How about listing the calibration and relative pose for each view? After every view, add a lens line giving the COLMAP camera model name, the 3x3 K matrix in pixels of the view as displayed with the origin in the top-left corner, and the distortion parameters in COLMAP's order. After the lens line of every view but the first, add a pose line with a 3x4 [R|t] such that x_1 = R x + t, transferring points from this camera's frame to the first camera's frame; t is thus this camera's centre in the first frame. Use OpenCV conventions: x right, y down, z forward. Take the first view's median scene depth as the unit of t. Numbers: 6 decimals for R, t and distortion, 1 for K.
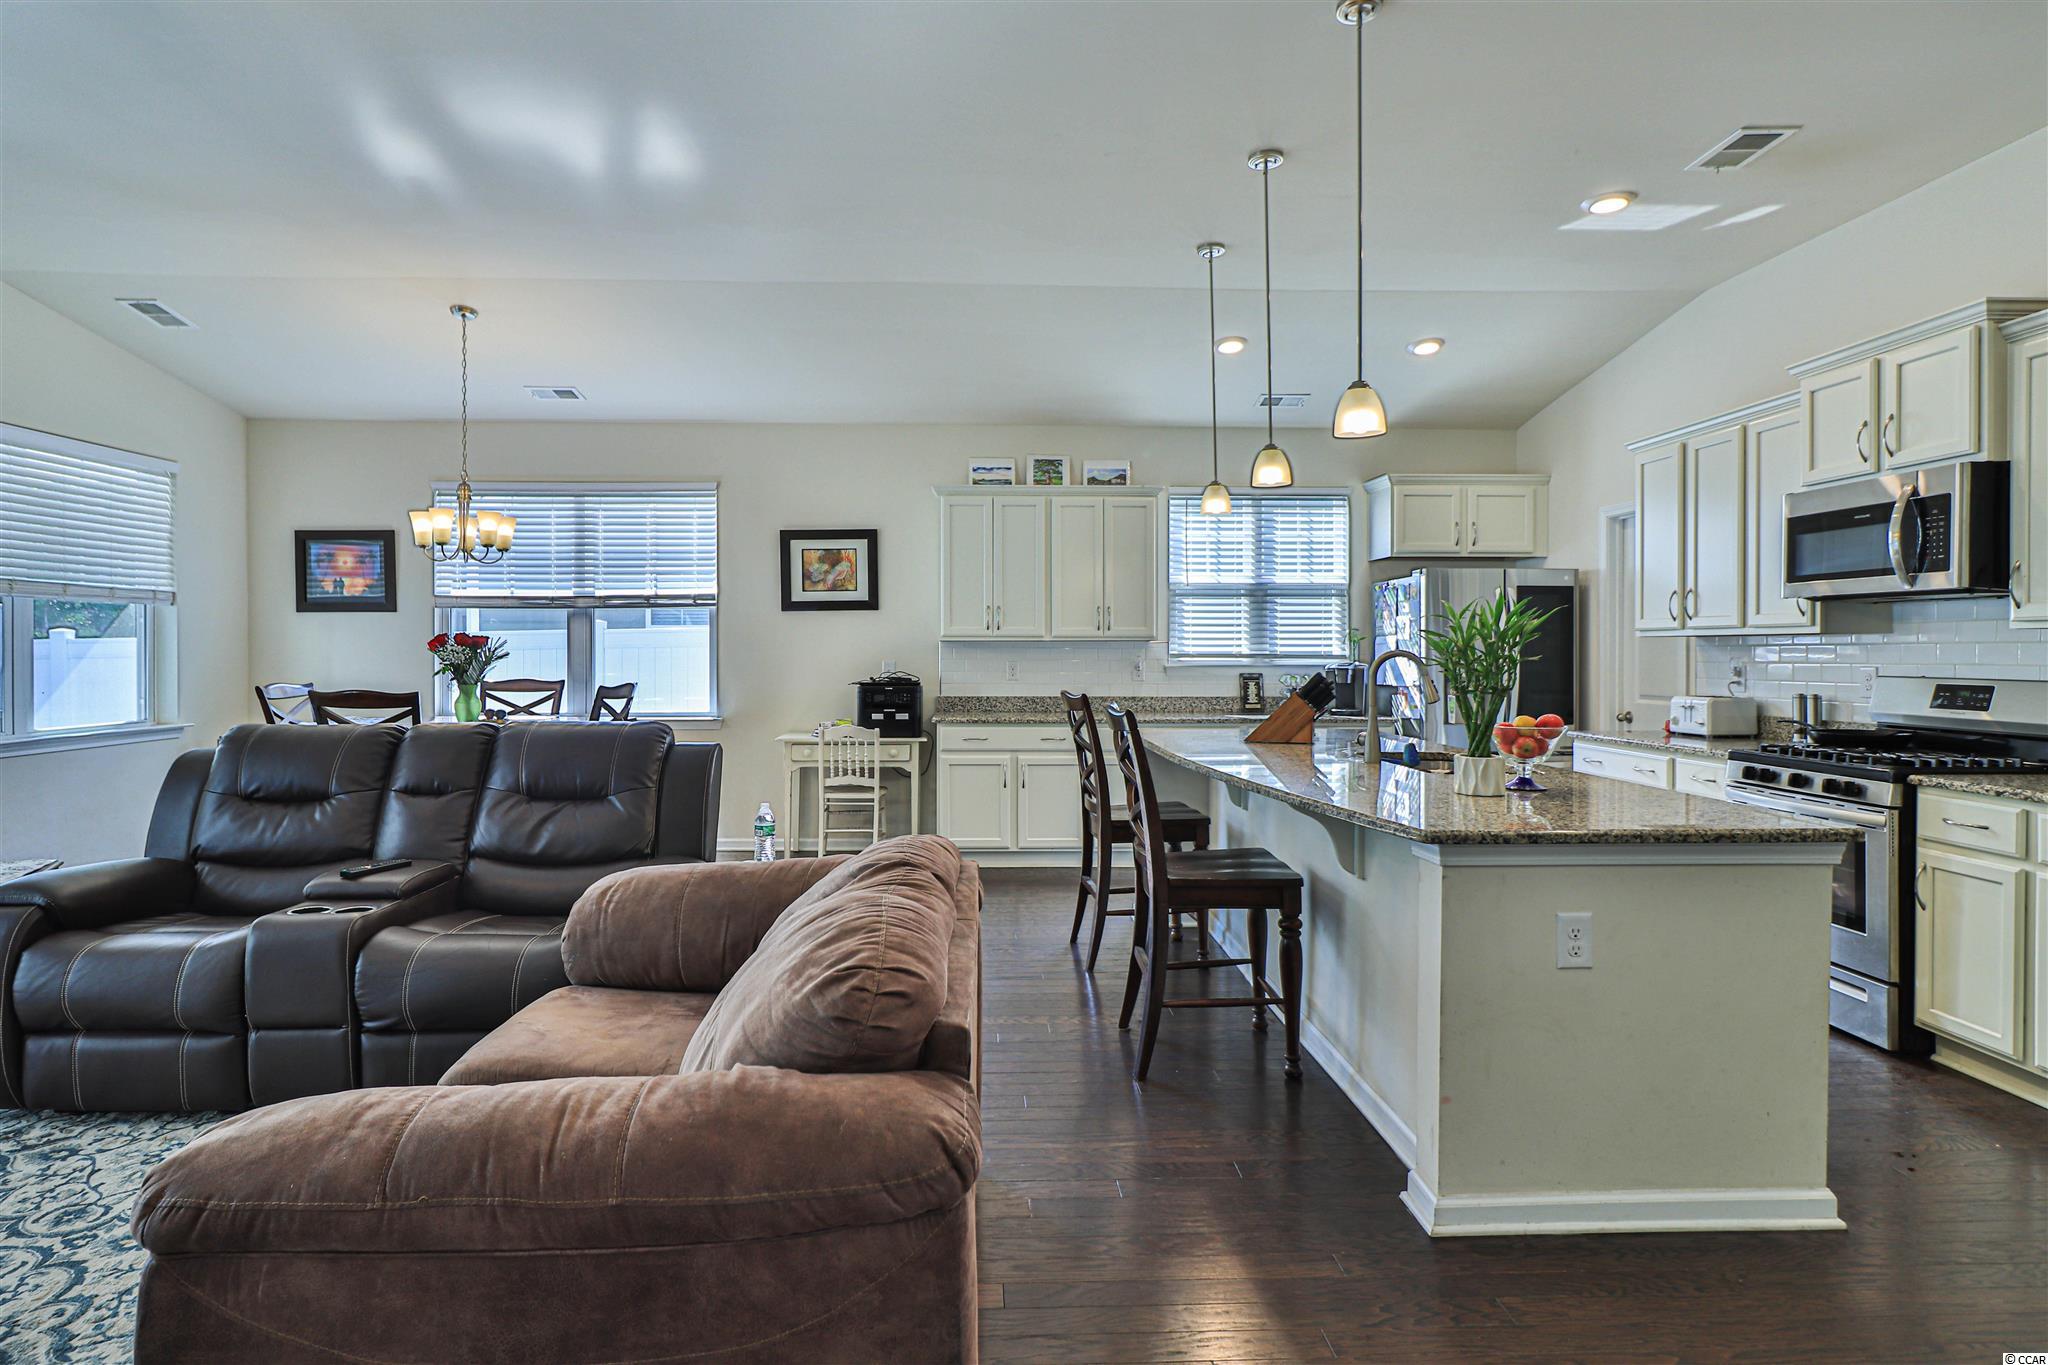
lens RADIAL K [[1074.8, 0, 1003.1], [0, 1074.8, 654.8], [0, 0, 1]] dist [0.001793, -0.000975]
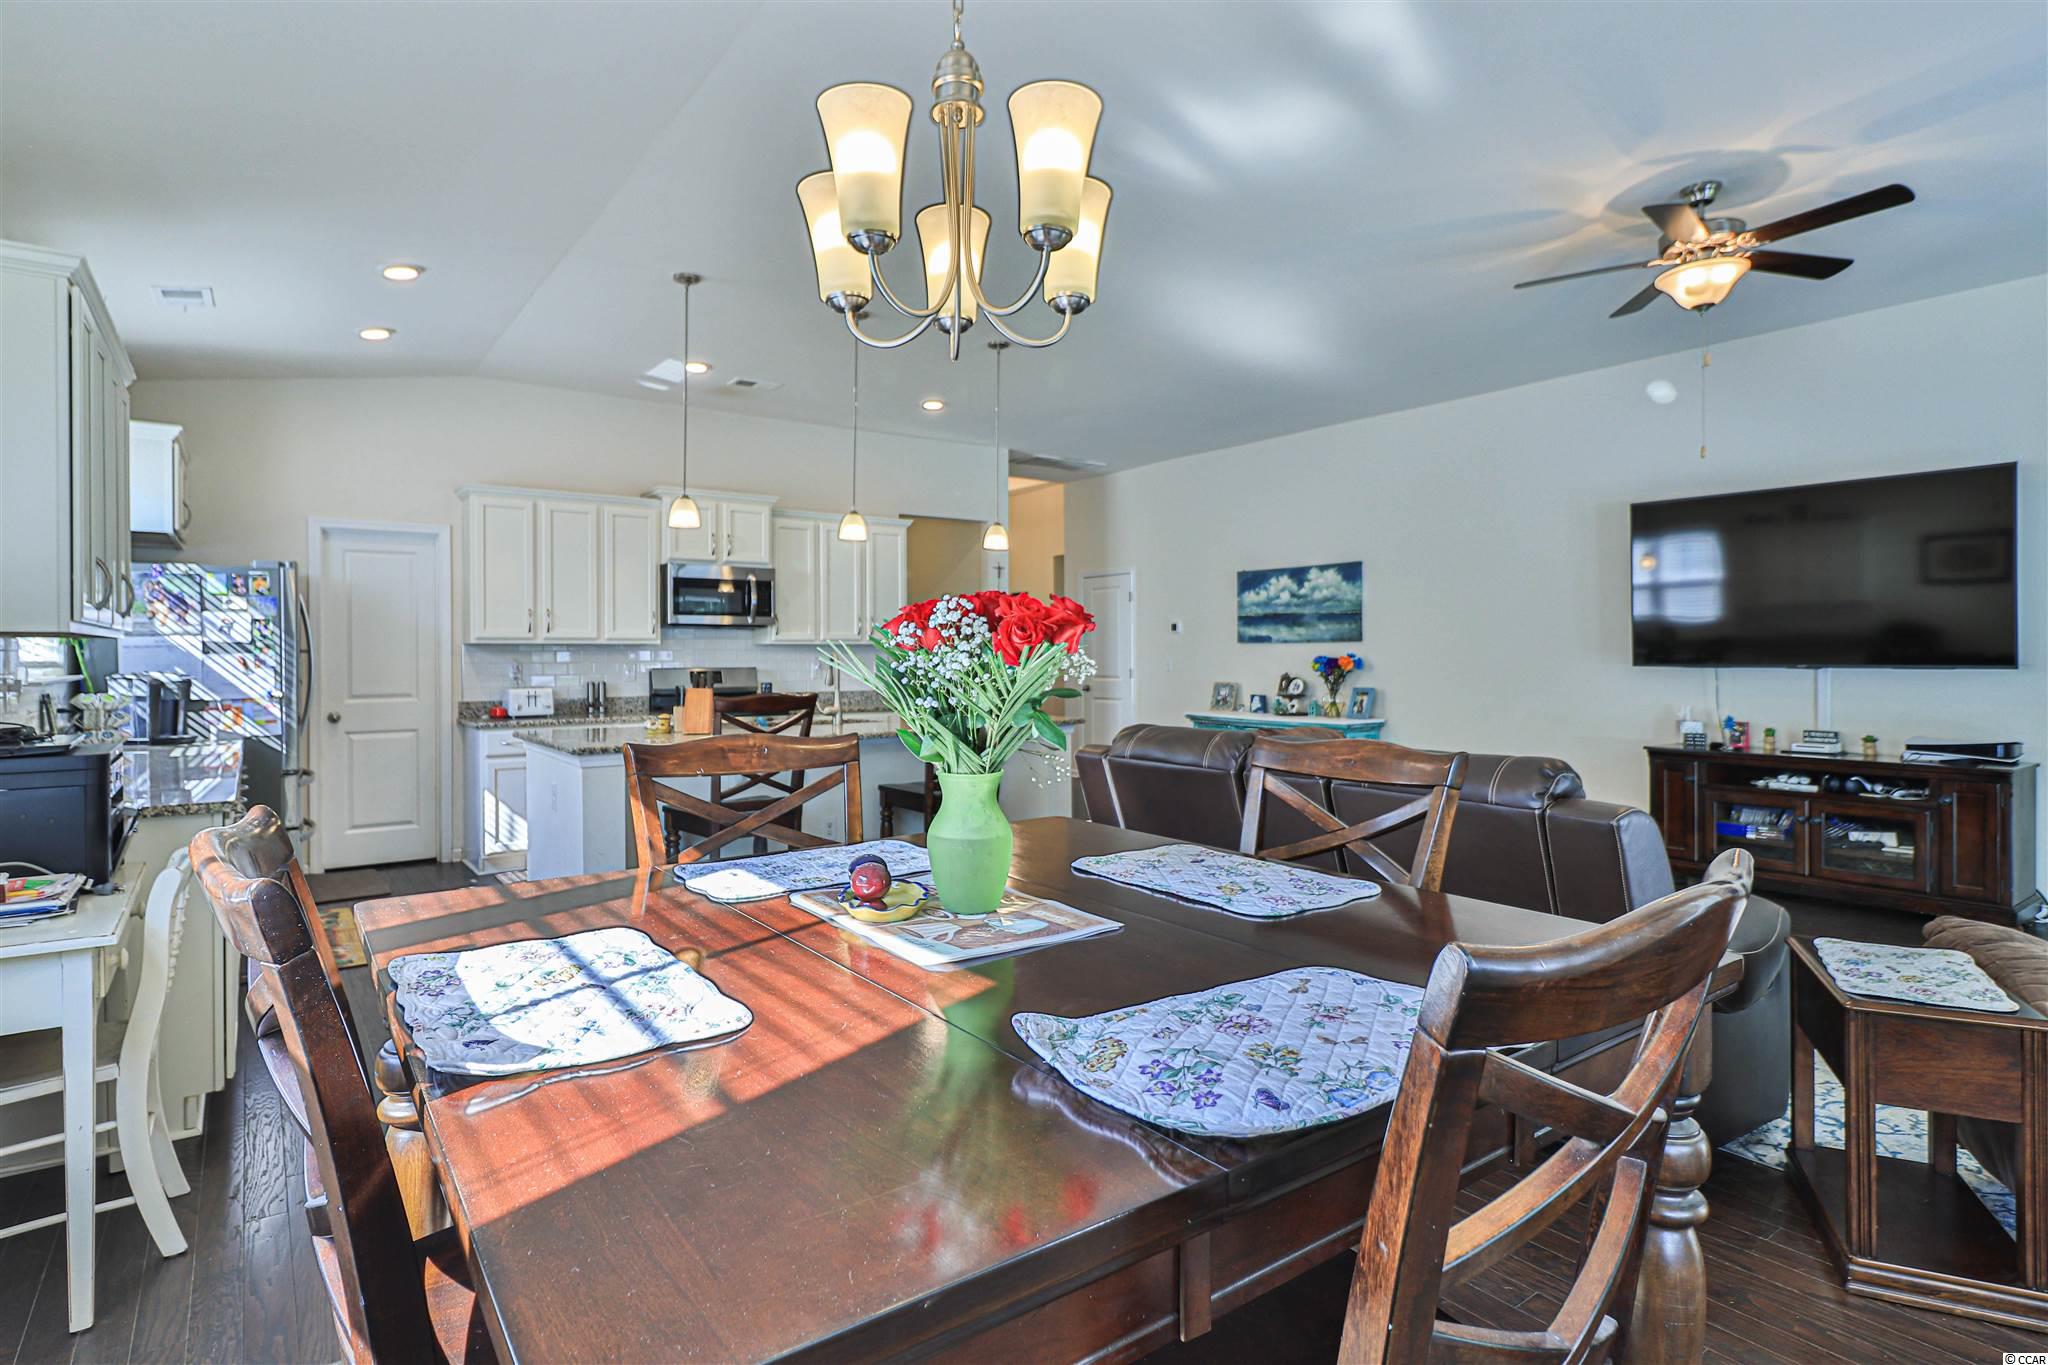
lens RADIAL K [[1051.6, 0, 1006.9], [0, 1051.6, 656.9], [0, 0, 1]] dist [0.003276, -0.000109]
pose [[-0.558765, -0.000816, 0.829326, -0.596350], [0.006677, 0.999963, 0.005483, -0.003087], [-0.829299, 0.008602, -0.558738, 0.927990]]
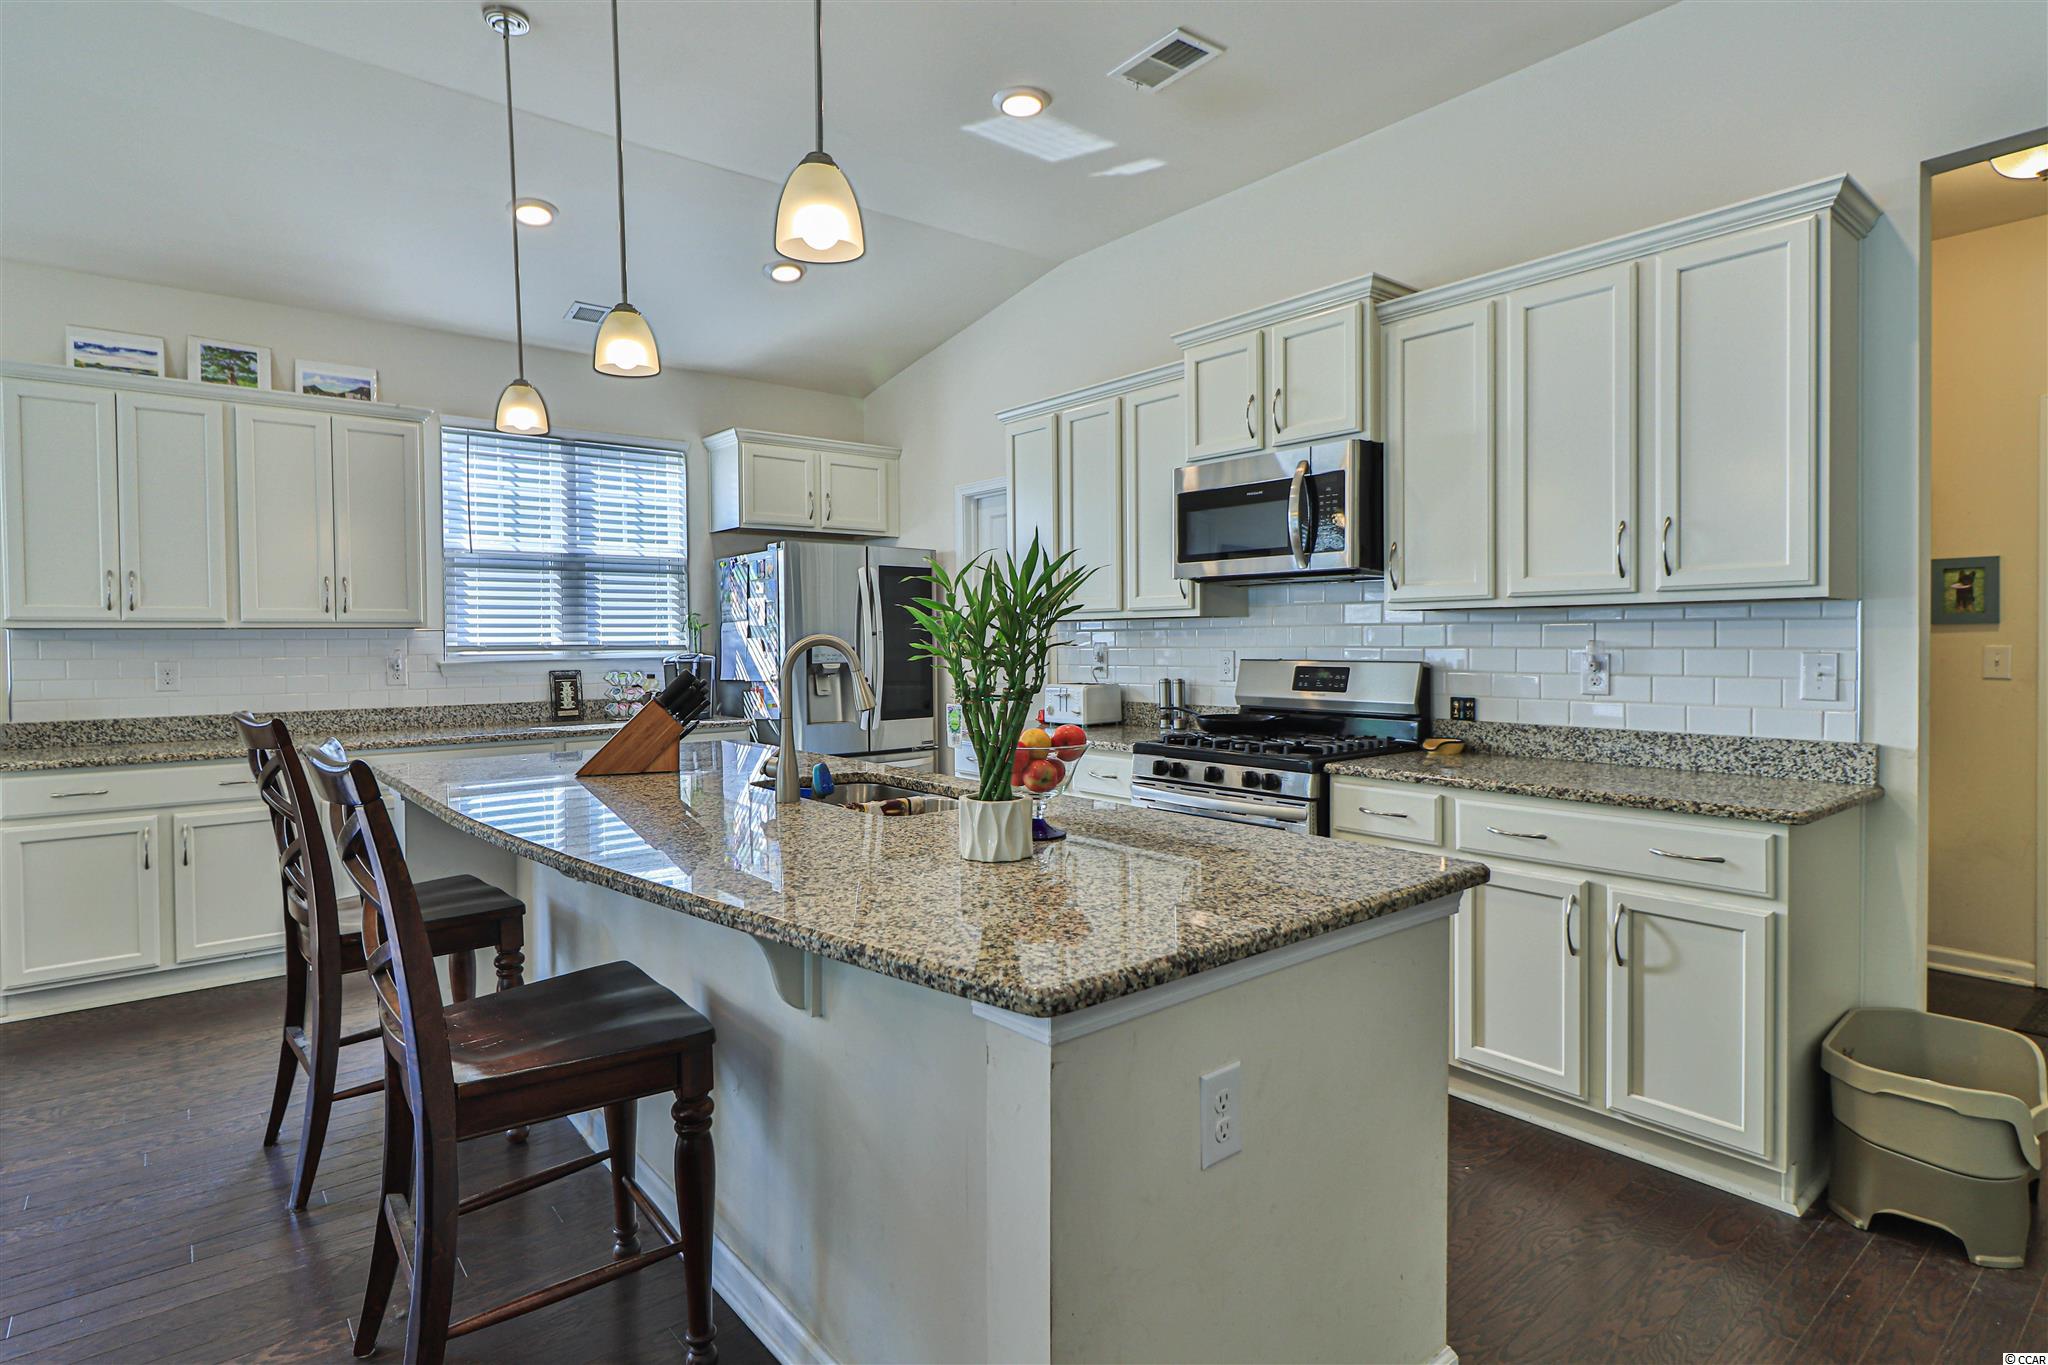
lens RADIAL K [[1051.6, 0, 1006.9], [0, 1051.6, 656.9], [0, 0, 1]] dist [0.003276, -0.000109]
pose [[0.798670, -0.017641, 0.601511, 0.032254], [0.011482, 0.999835, 0.014077, 0.000728], [-0.601660, -0.004337, 0.798740, 0.219070]]
